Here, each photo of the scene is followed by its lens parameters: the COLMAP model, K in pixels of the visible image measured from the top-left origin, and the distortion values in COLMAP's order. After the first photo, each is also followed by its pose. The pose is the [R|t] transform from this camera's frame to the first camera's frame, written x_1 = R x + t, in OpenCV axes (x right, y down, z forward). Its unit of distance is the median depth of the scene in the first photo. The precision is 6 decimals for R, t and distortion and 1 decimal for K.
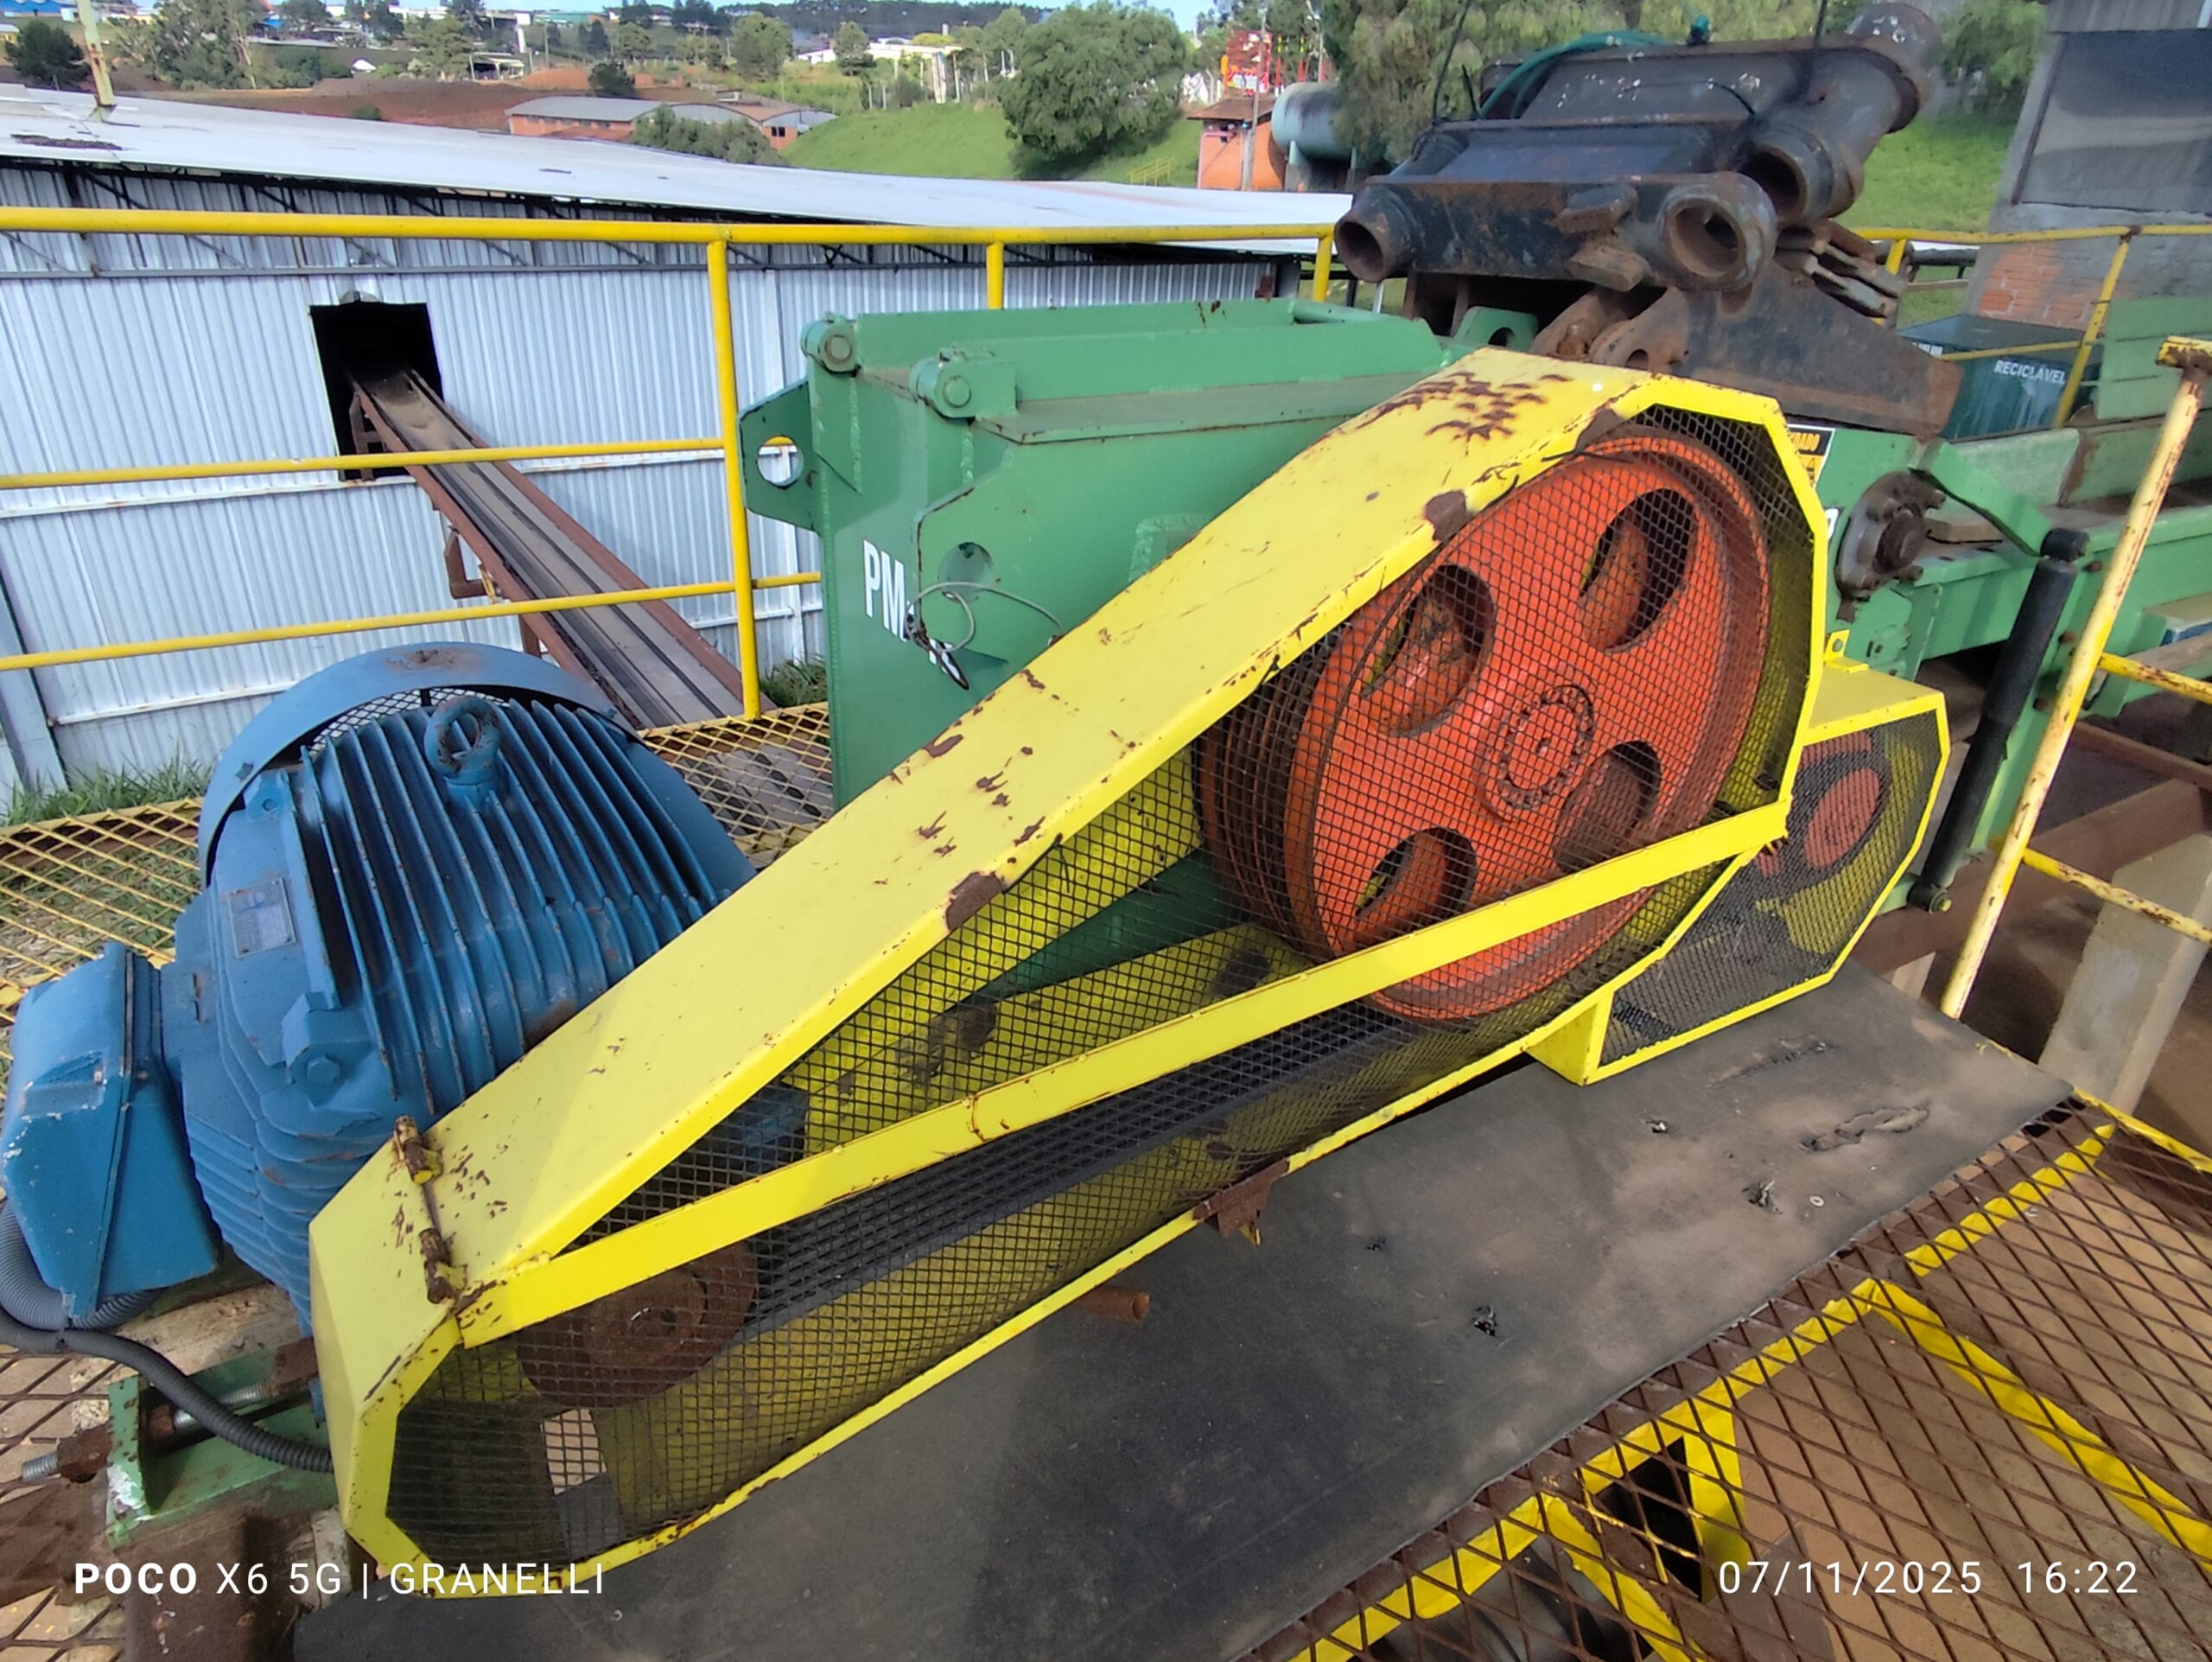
lens RADIAL K [[1375.5, 0, 1106.0], [0, 1375.5, 831.0], [0, 0, 1]] dist [0.064833, -0.058883]
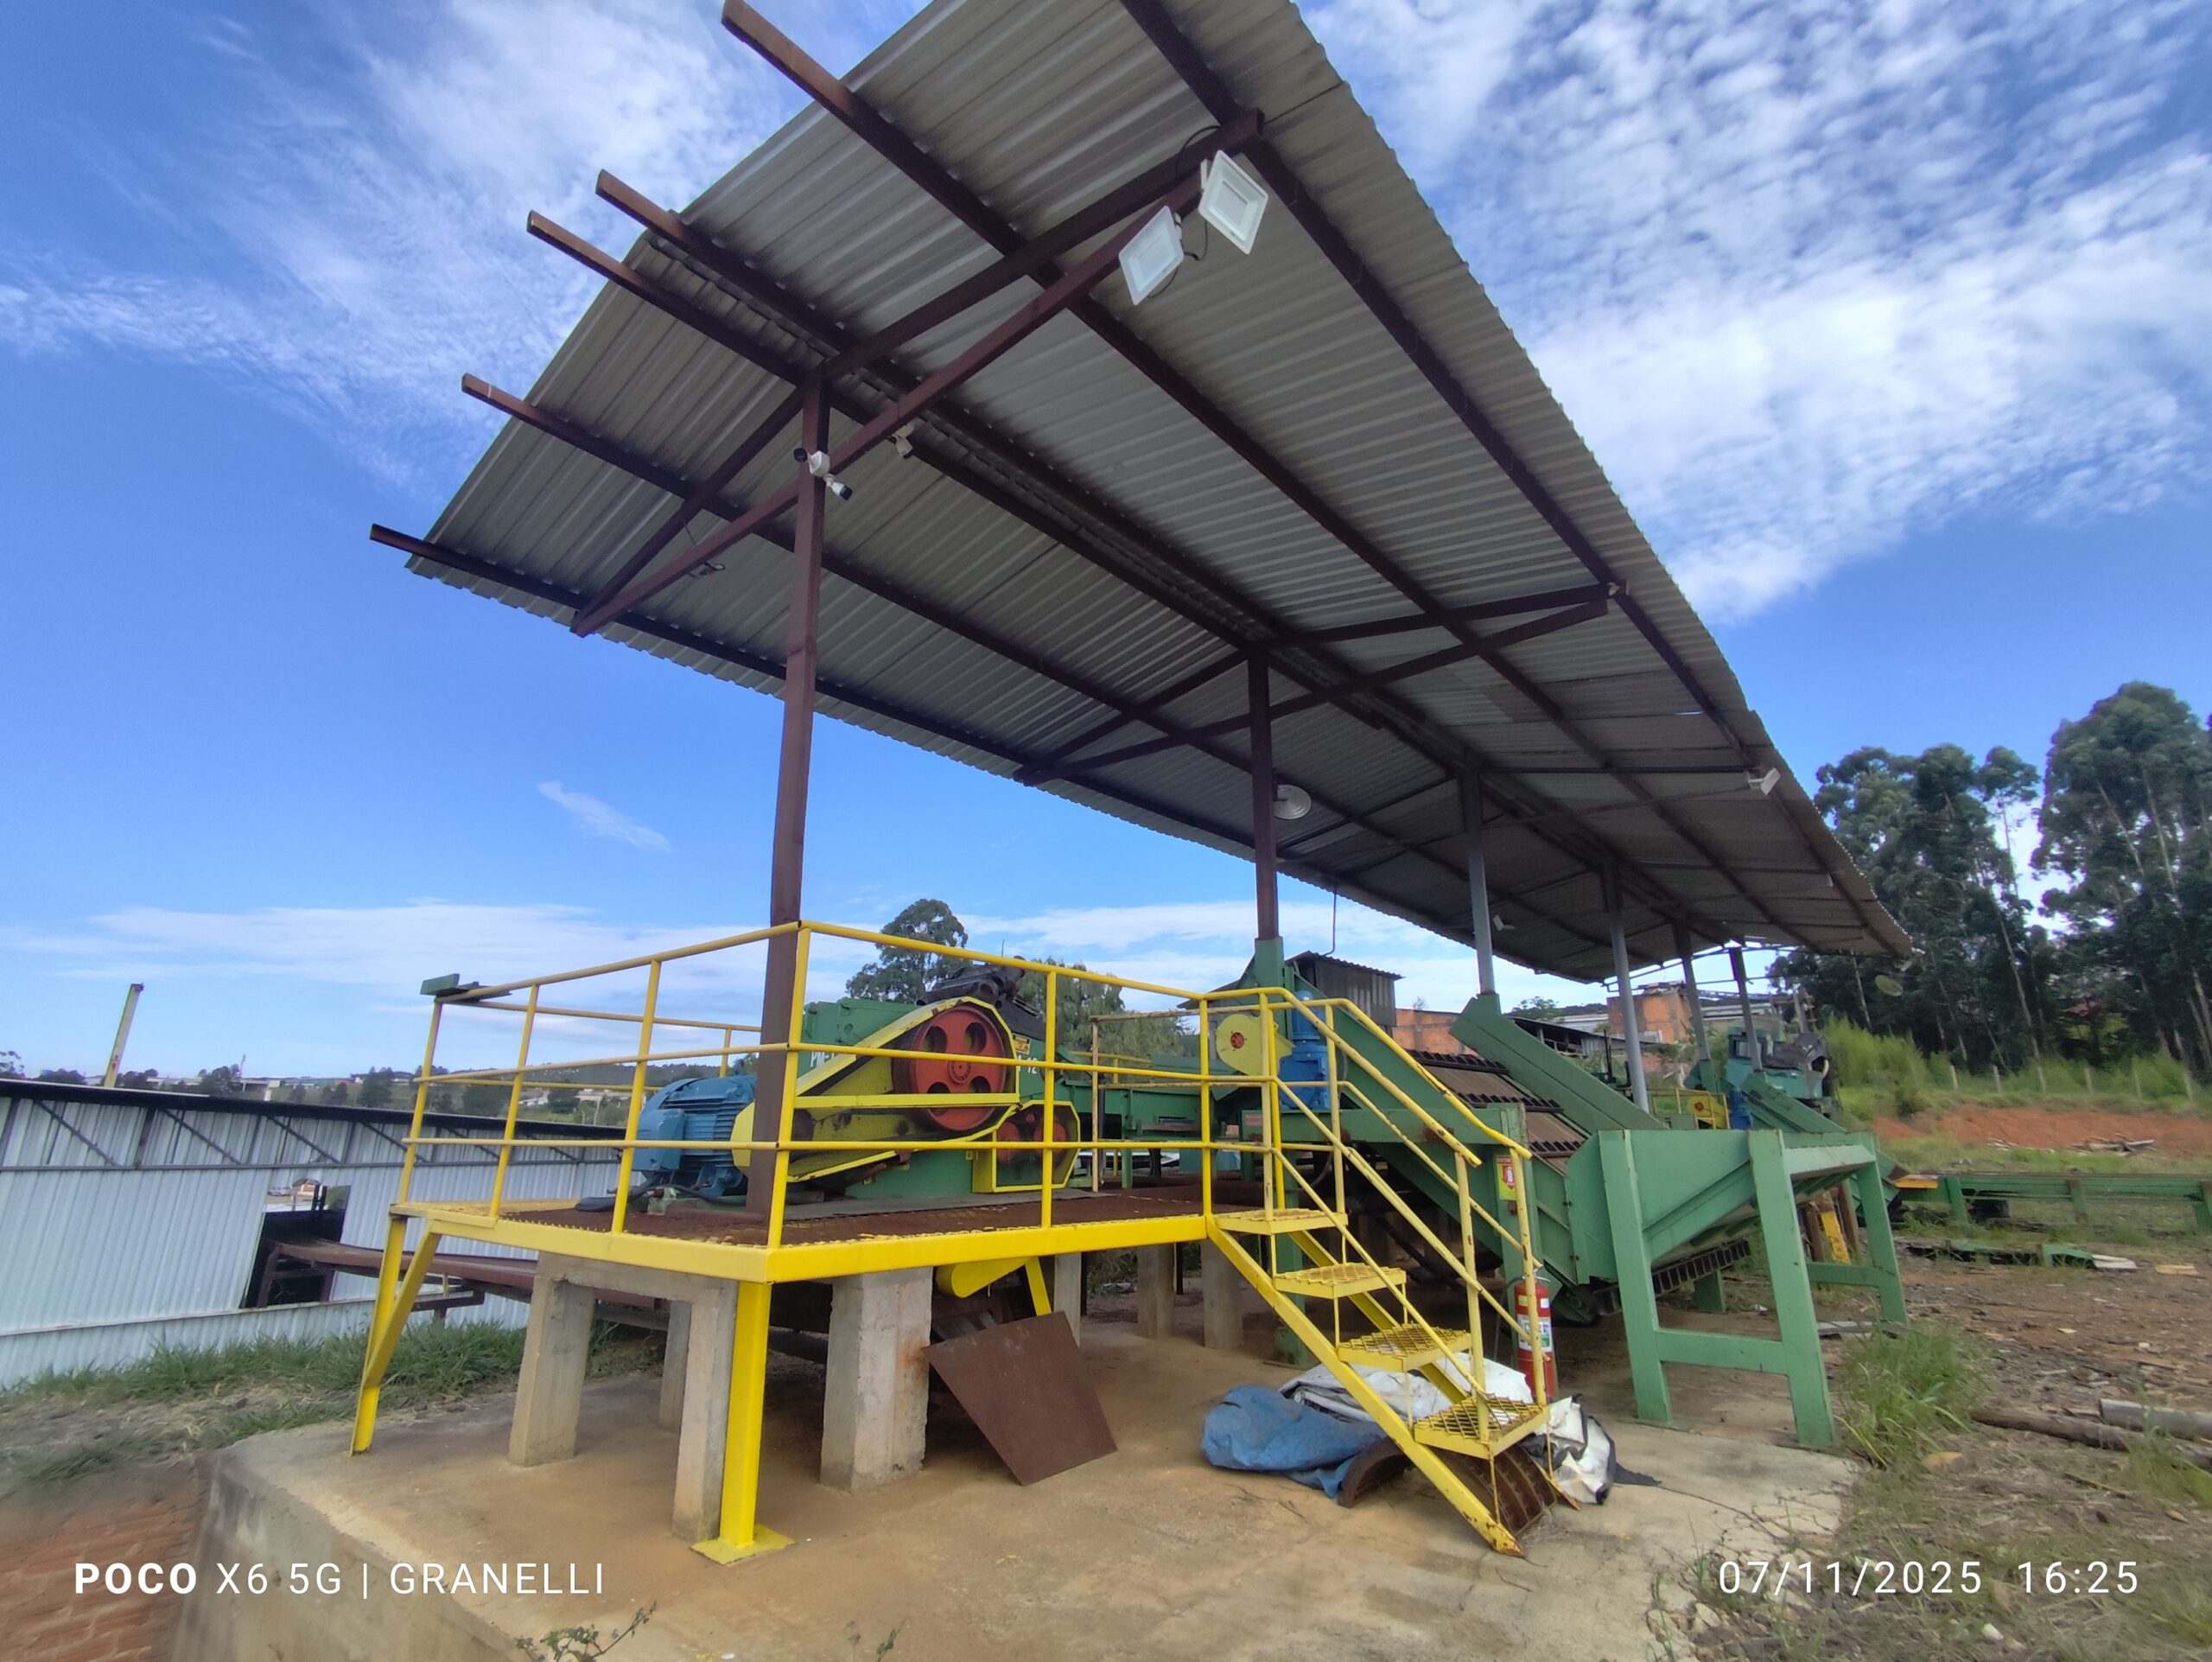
lens RADIAL K [[1046.4, 0, 1106.0], [0, 1046.4, 831.0], [0, 0, 1]] dist [0.031997, -0.019455]
pose [[0.952115, 0.052343, 0.301226, -0.355216], [0.167367, 0.735274, -0.656780, 1.786082], [-0.255862, 0.675745, 0.691305, -2.229468]]
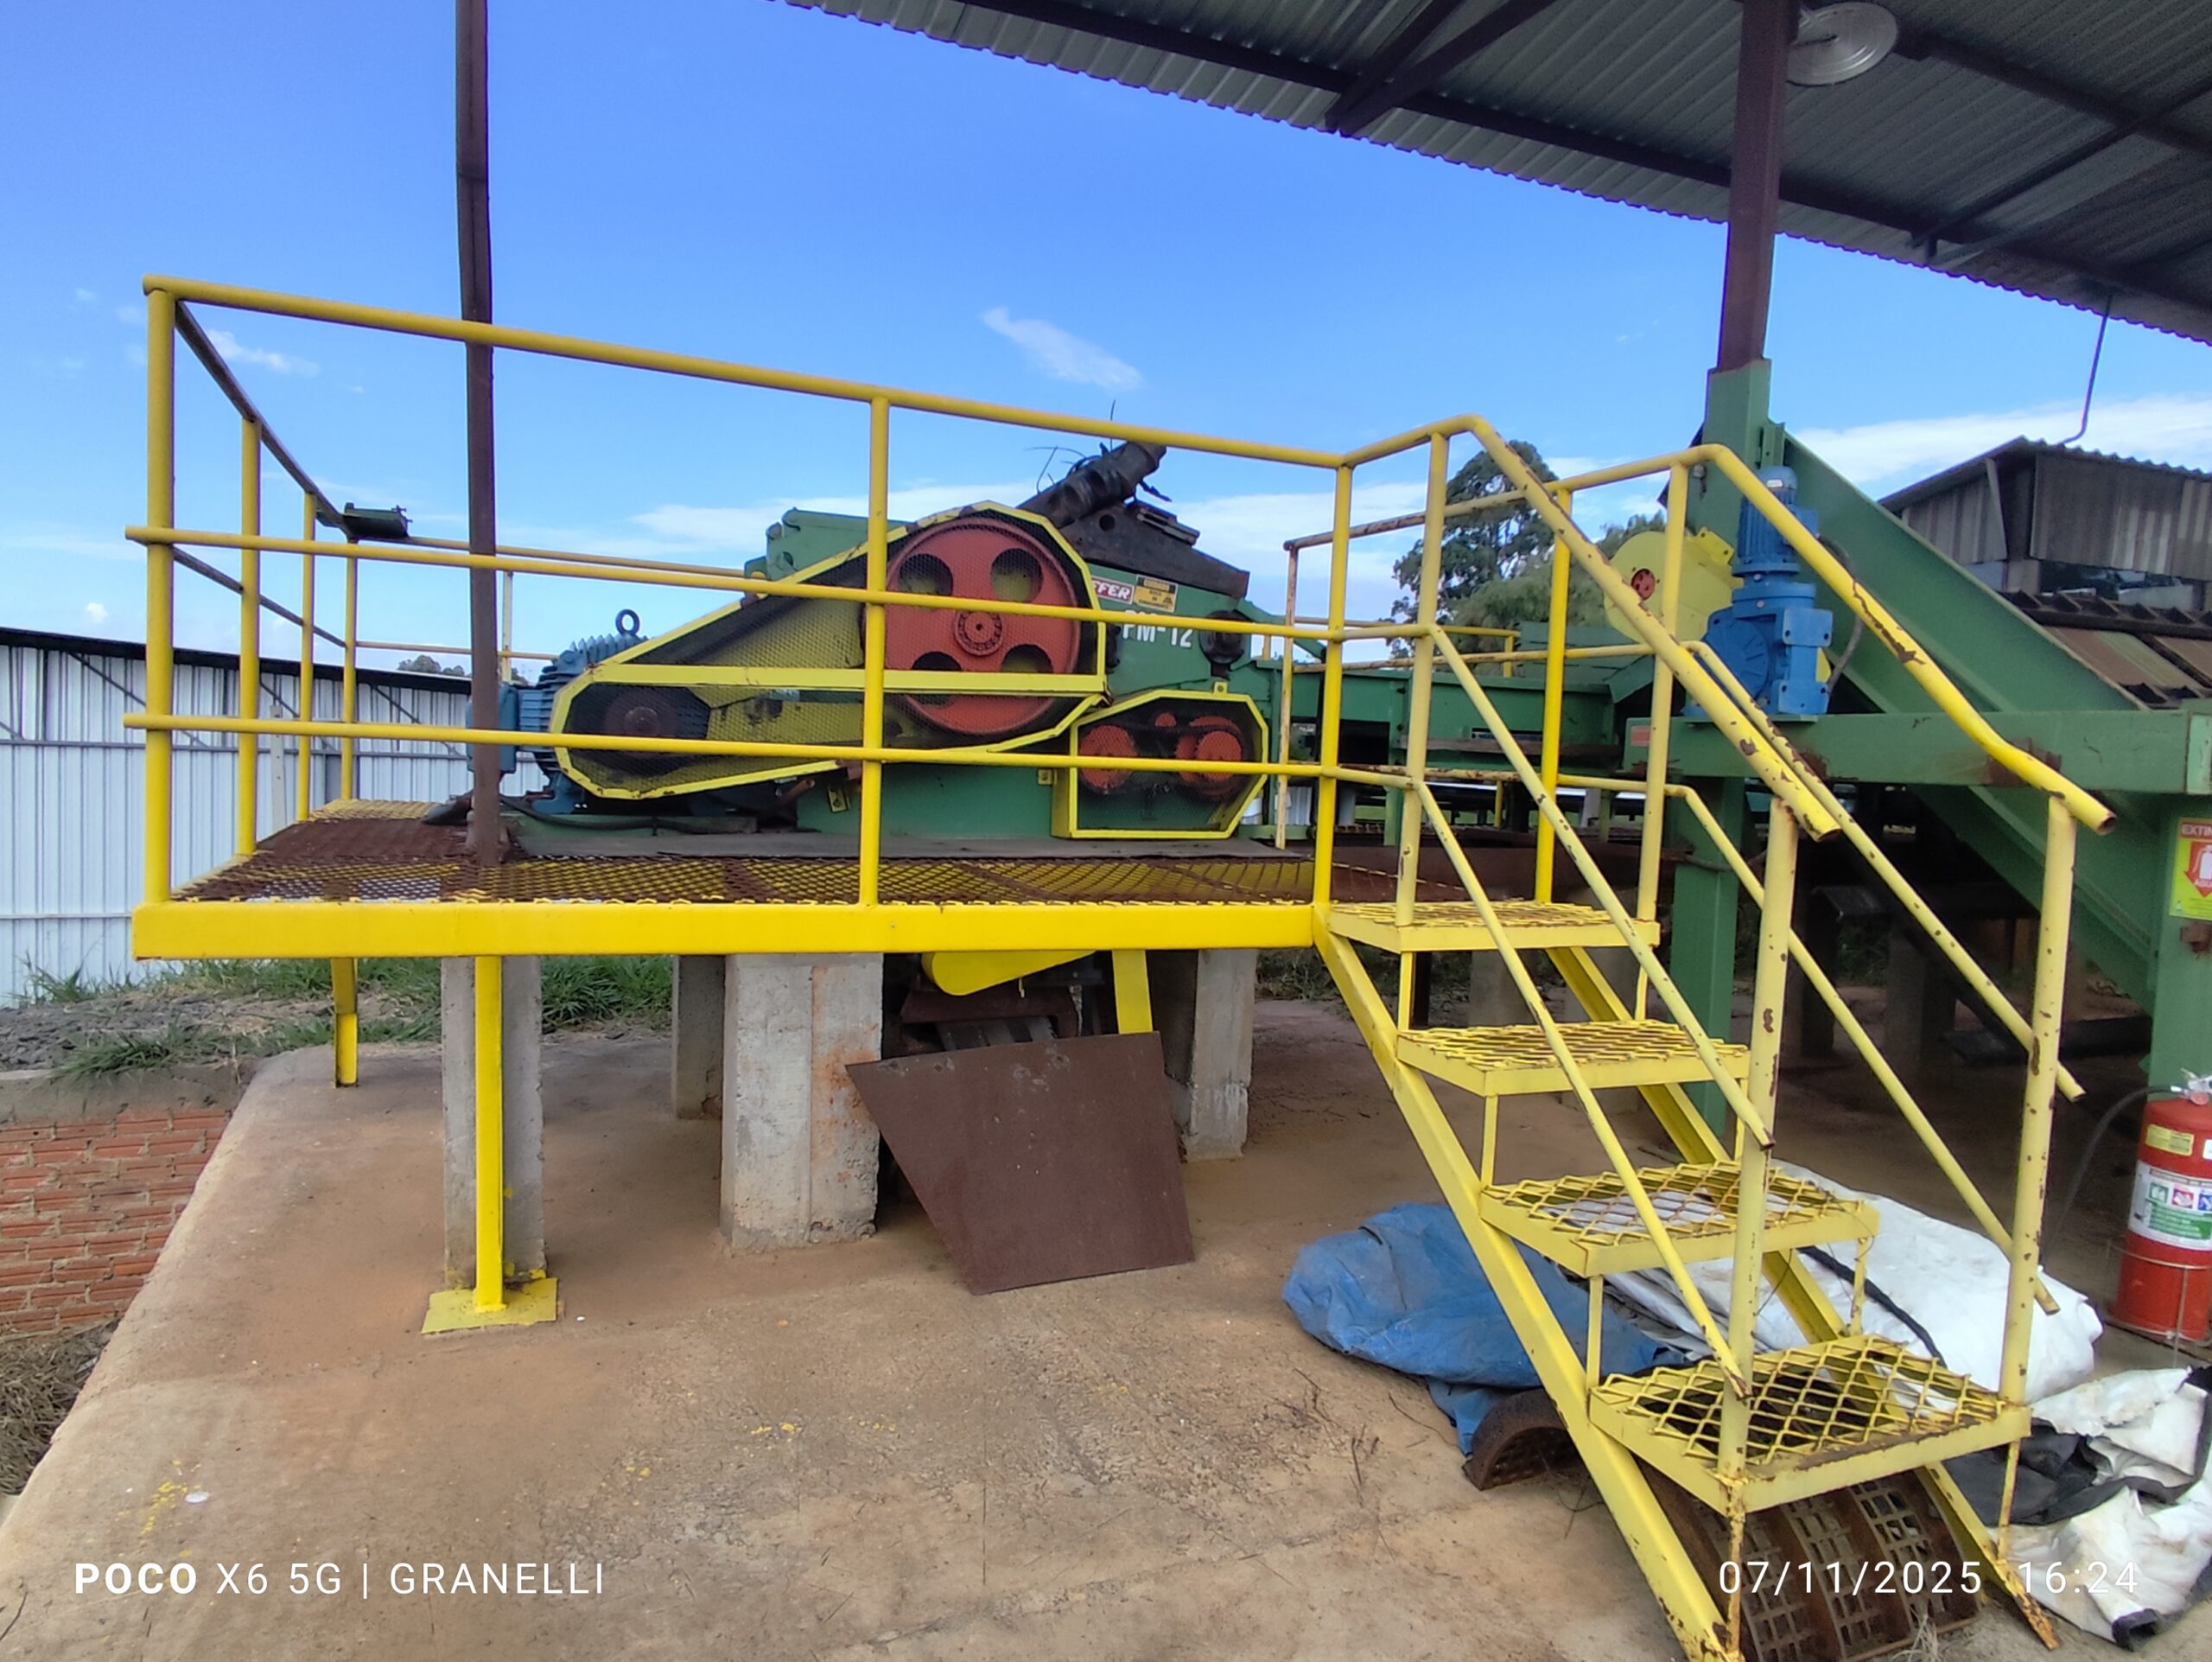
lens RADIAL K [[1375.5, 0, 1106.0], [0, 1375.5, 831.0], [0, 0, 1]] dist [0.064833, -0.058883]
pose [[0.984490, 0.010217, -0.175141, 1.008075], [-0.081186, 0.911510, -0.403186, 1.374246], [0.155524, 0.411151, 0.898202, -1.302118]]
